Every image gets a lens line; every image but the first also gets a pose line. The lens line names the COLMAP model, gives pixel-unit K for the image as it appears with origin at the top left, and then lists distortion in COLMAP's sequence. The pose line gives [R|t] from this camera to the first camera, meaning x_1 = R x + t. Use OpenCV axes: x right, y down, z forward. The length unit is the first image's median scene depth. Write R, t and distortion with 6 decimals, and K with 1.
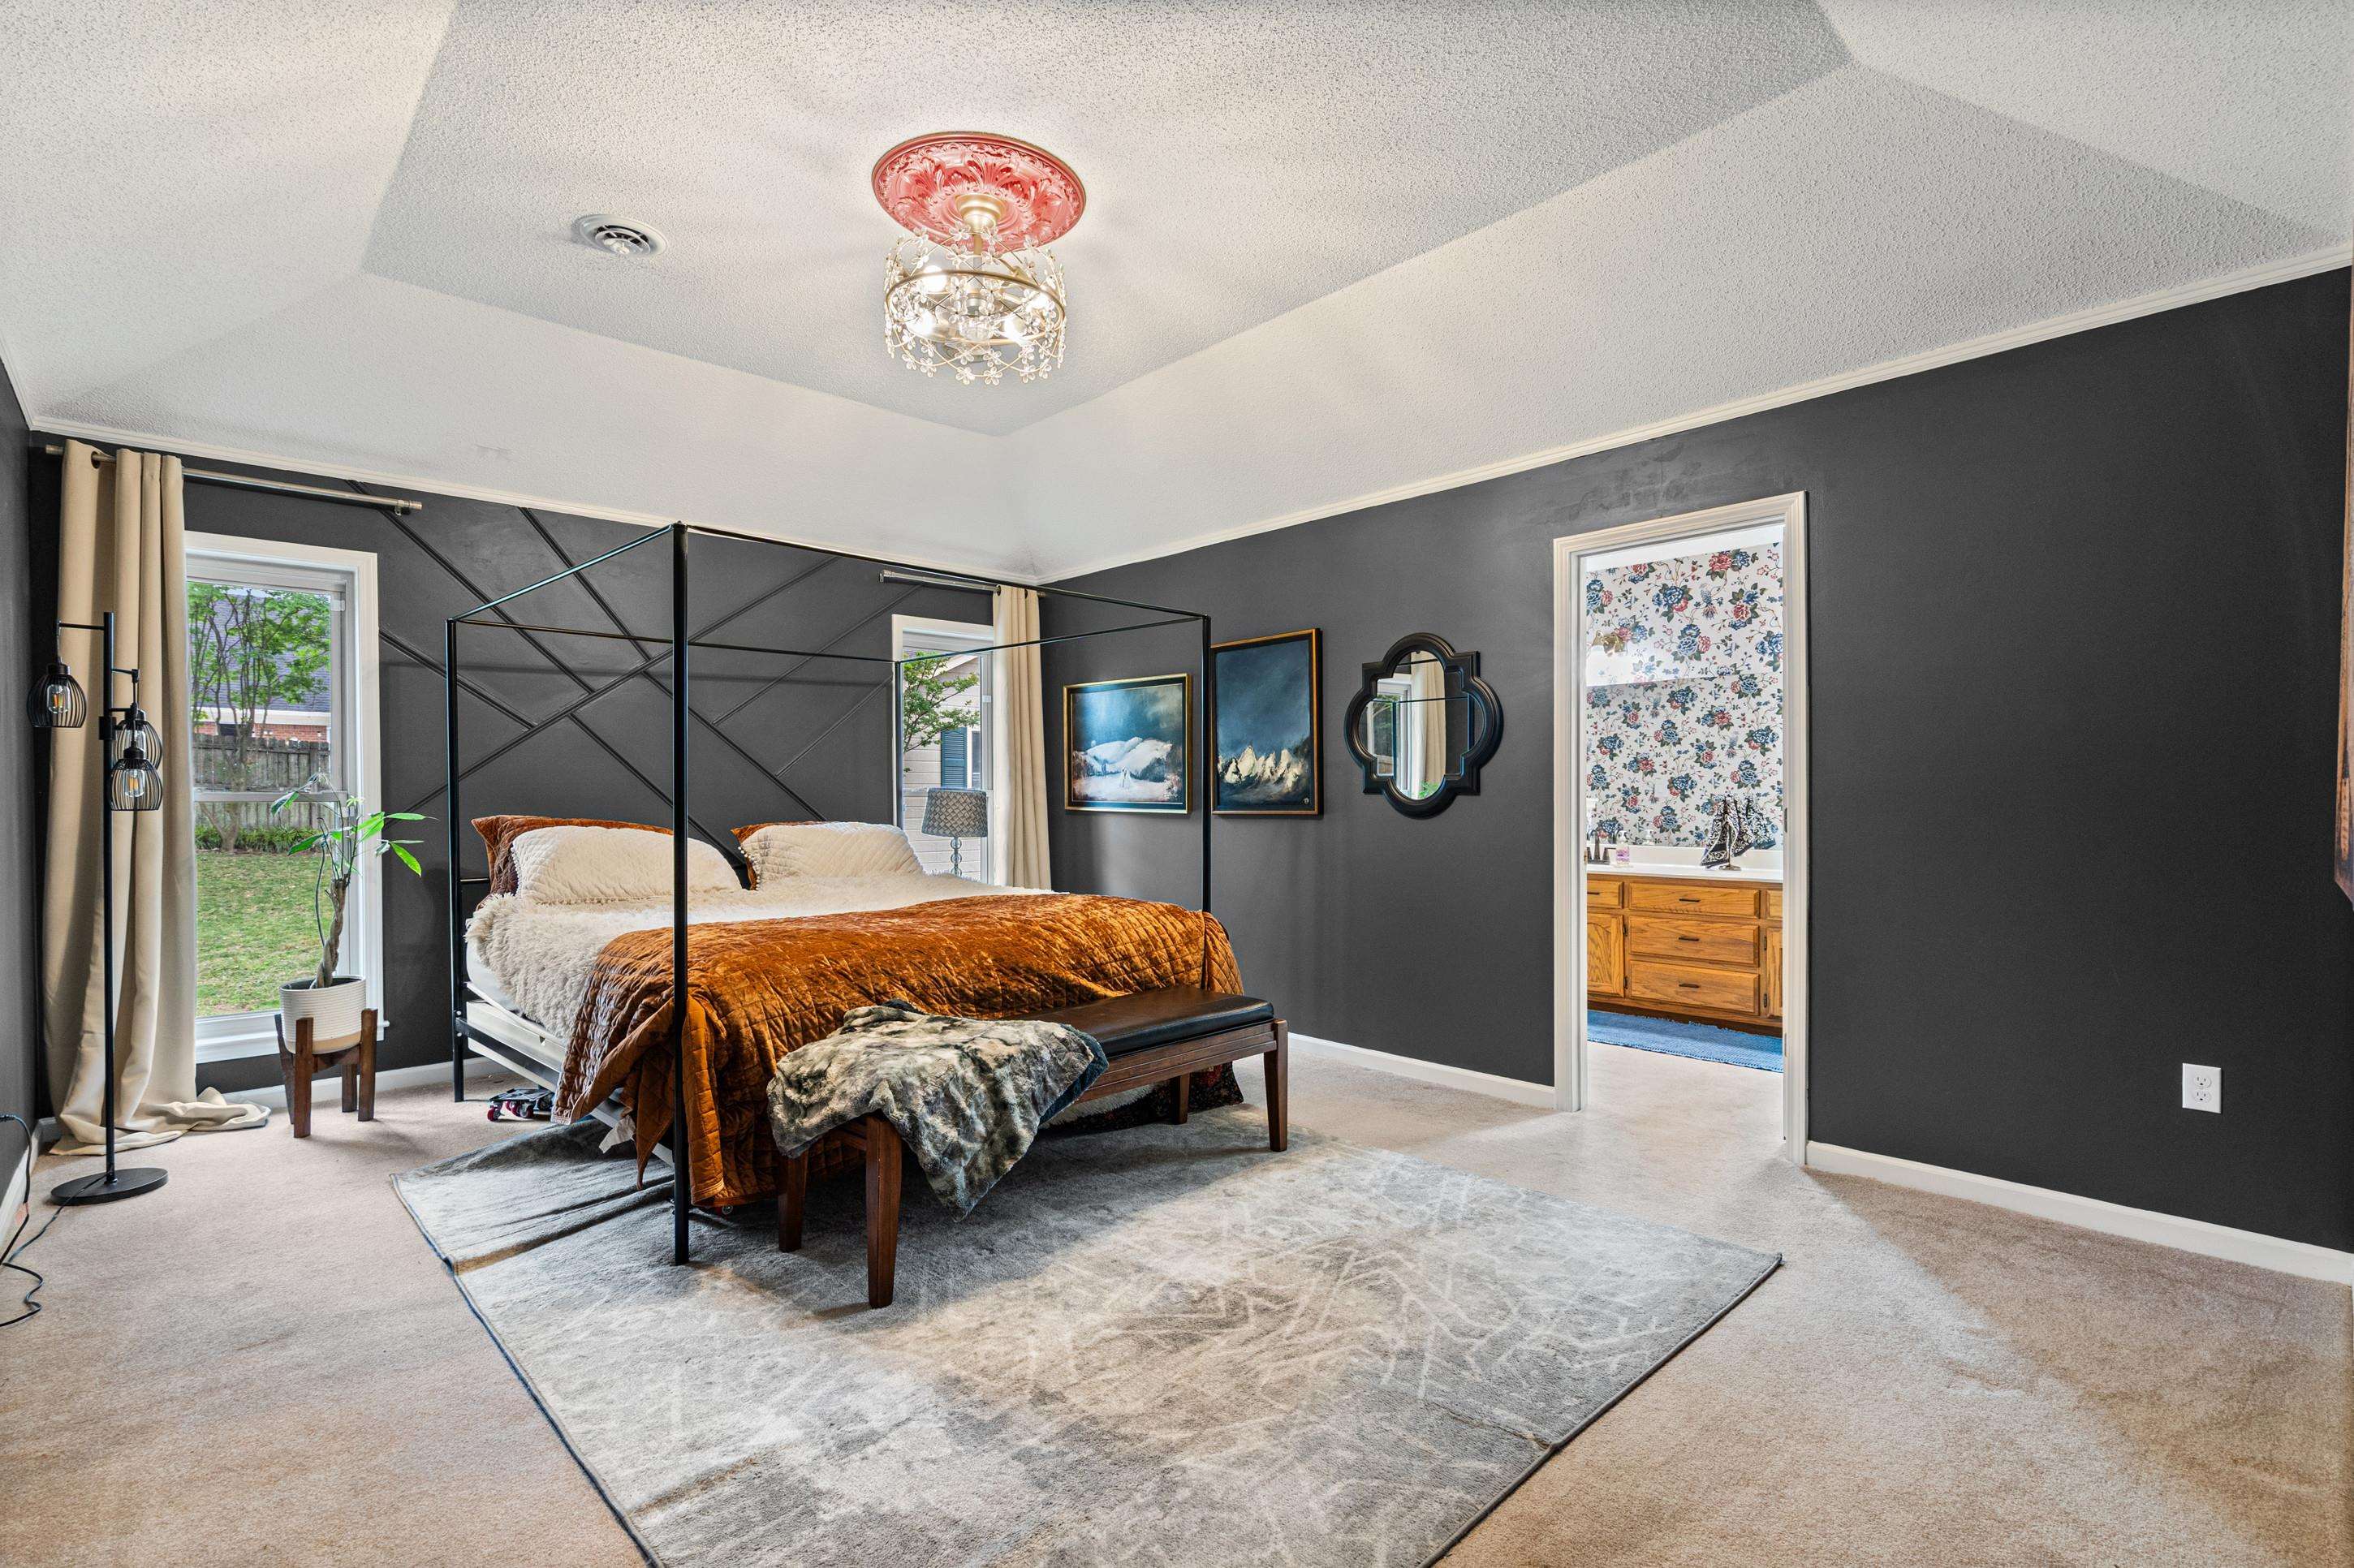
lens RADIAL K [[1080.1, 0, 1165.8], [0, 1080.1, 800.4], [0, 0, 1]] dist [-0.002112, 0.000211]
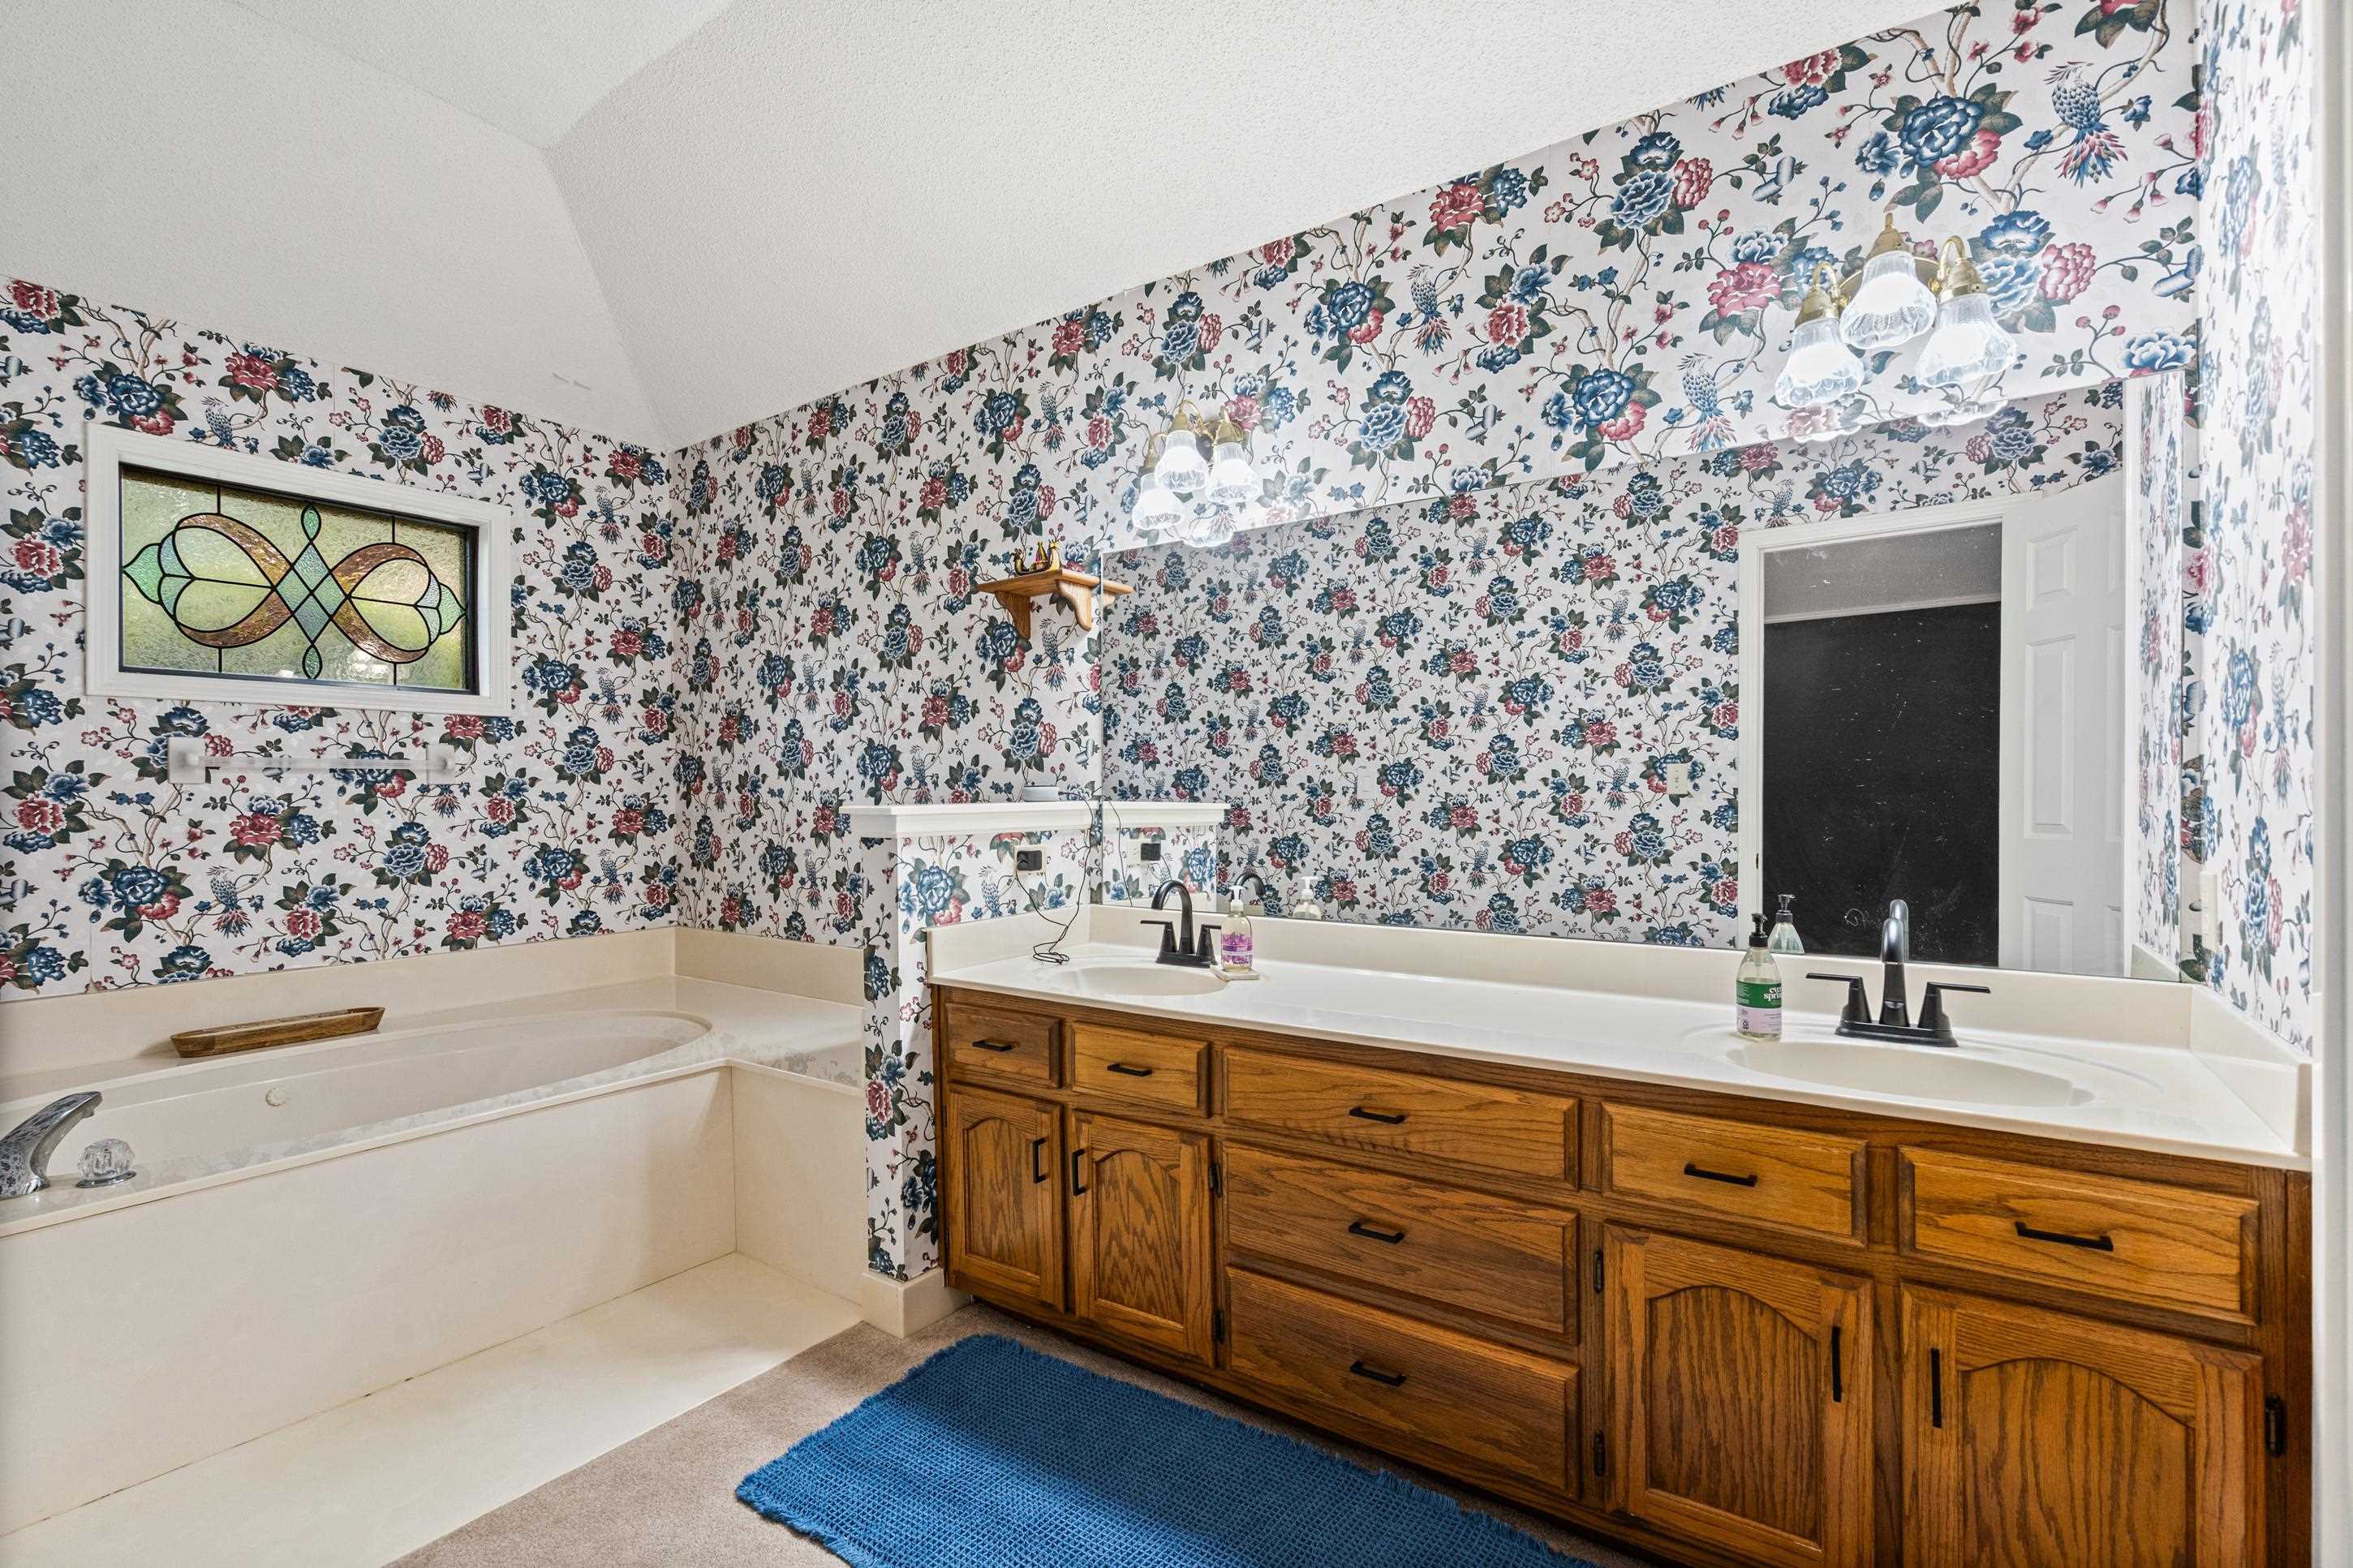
lens RADIAL K [[1079.6, 0, 1165.3], [0, 1079.6, 800.4], [0, 0, 1]] dist [-0.002112, 0.000211]
pose [[0.978400, -0.006974, 0.206601, 0.319114], [0.007313, 0.999973, -0.000878, -0.003353], [-0.206590, 0.002370, 0.978425, 0.622104]]
